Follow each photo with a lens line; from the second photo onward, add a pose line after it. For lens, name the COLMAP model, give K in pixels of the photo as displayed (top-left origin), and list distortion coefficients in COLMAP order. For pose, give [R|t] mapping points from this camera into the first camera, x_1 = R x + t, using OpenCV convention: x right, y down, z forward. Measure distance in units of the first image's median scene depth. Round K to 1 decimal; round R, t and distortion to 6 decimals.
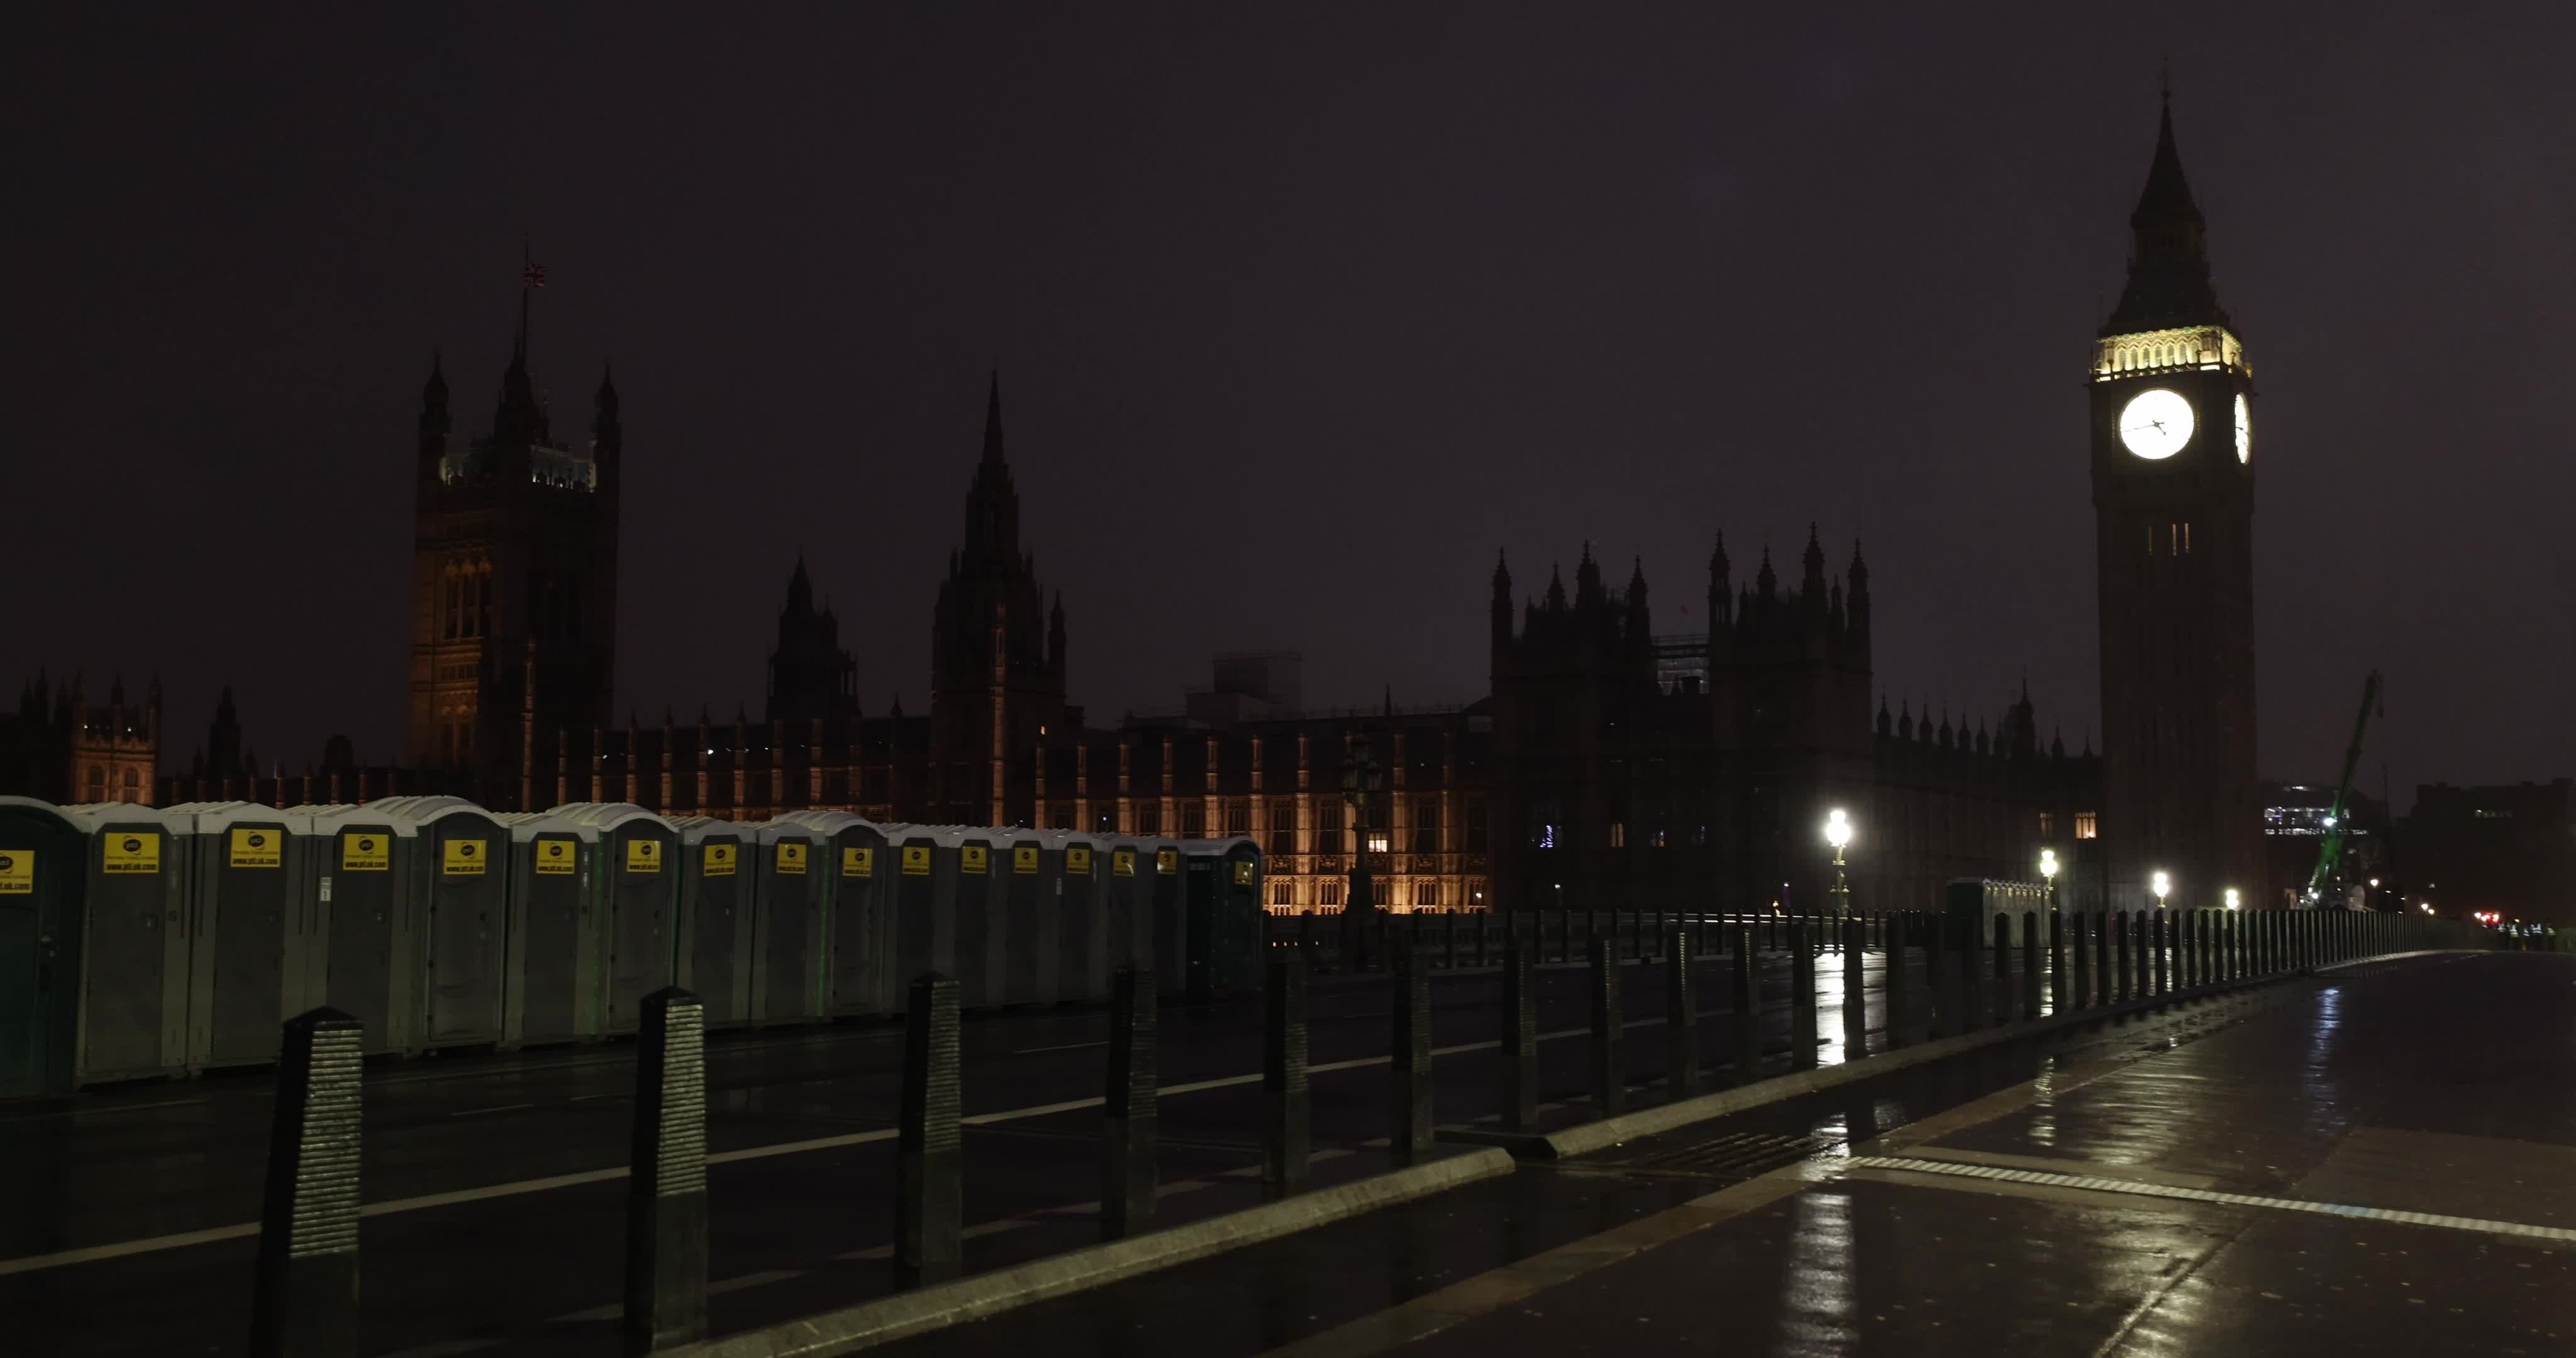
lens RADIAL K [[2472.2, 0, 1344.8], [0, 2472.2, 652.4], [0, 0, 1]] dist [0.071362, 0.000000]
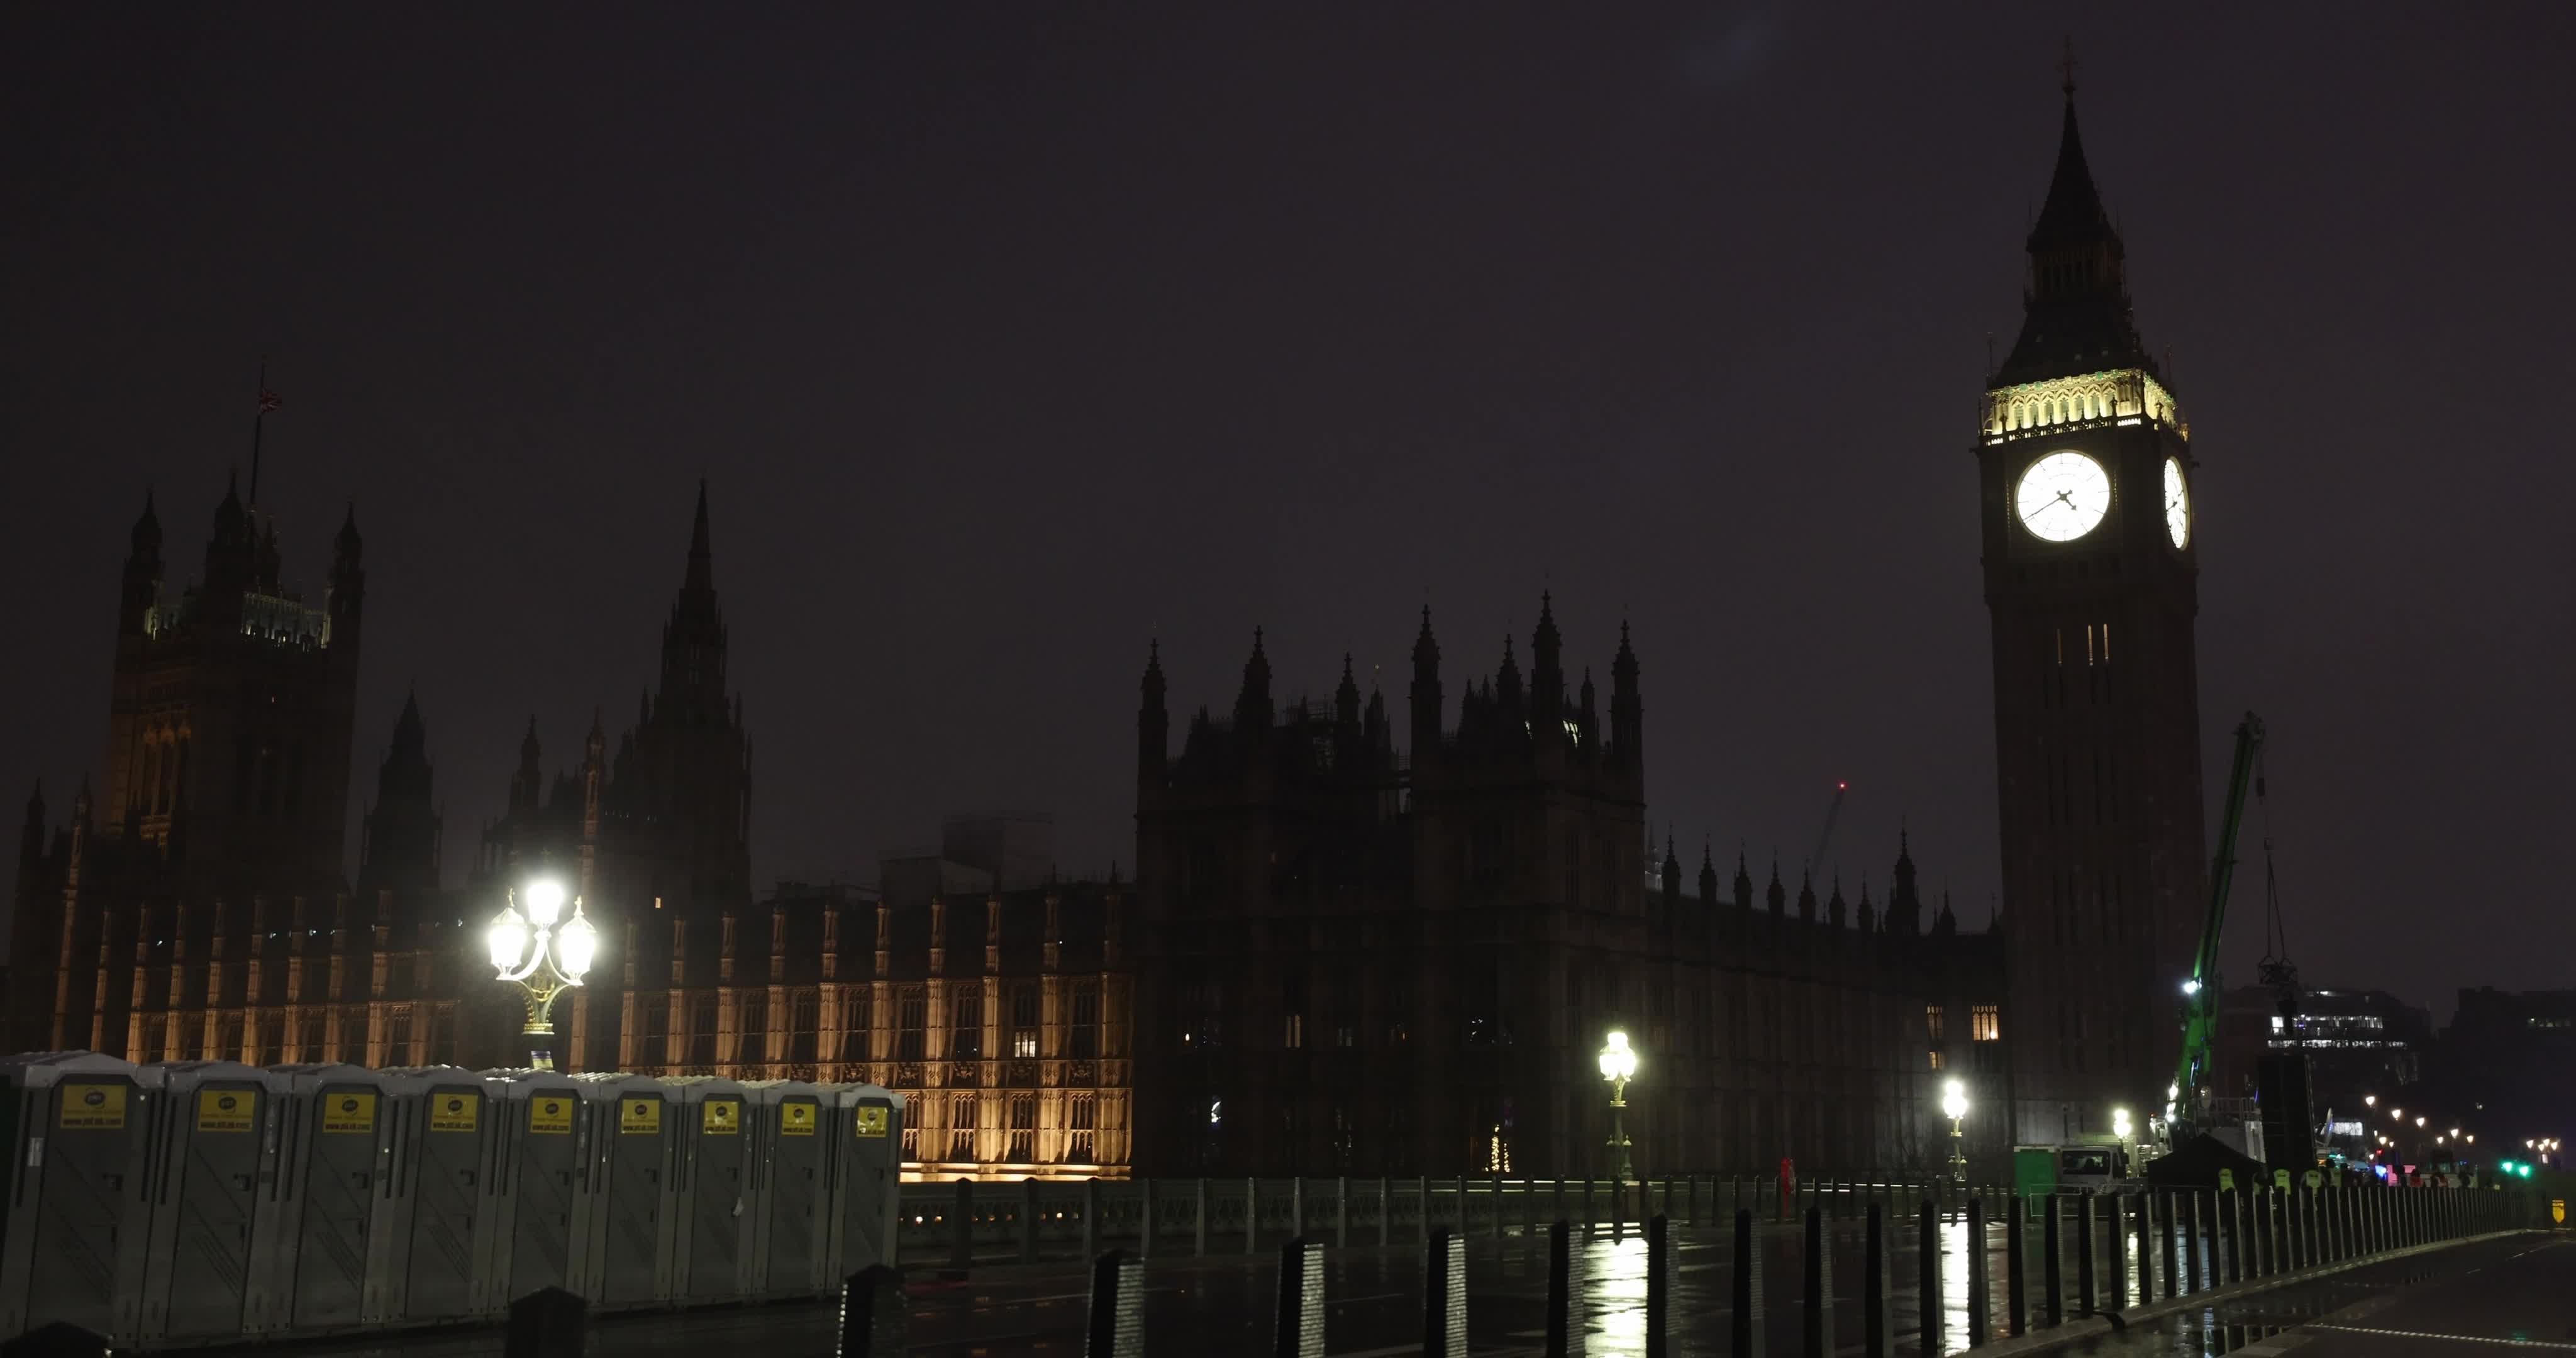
lens RADIAL K [[2472.2, 0, 1328.2], [0, 2472.2, 659.4], [0, 0, 1]] dist [0.071362, 0.000000]
pose [[0.999719, -0.003468, -0.023438, 0.115241], [0.001502, 0.996519, -0.083355, 0.022020], [0.023646, 0.083297, 0.996244, 0.230410]]
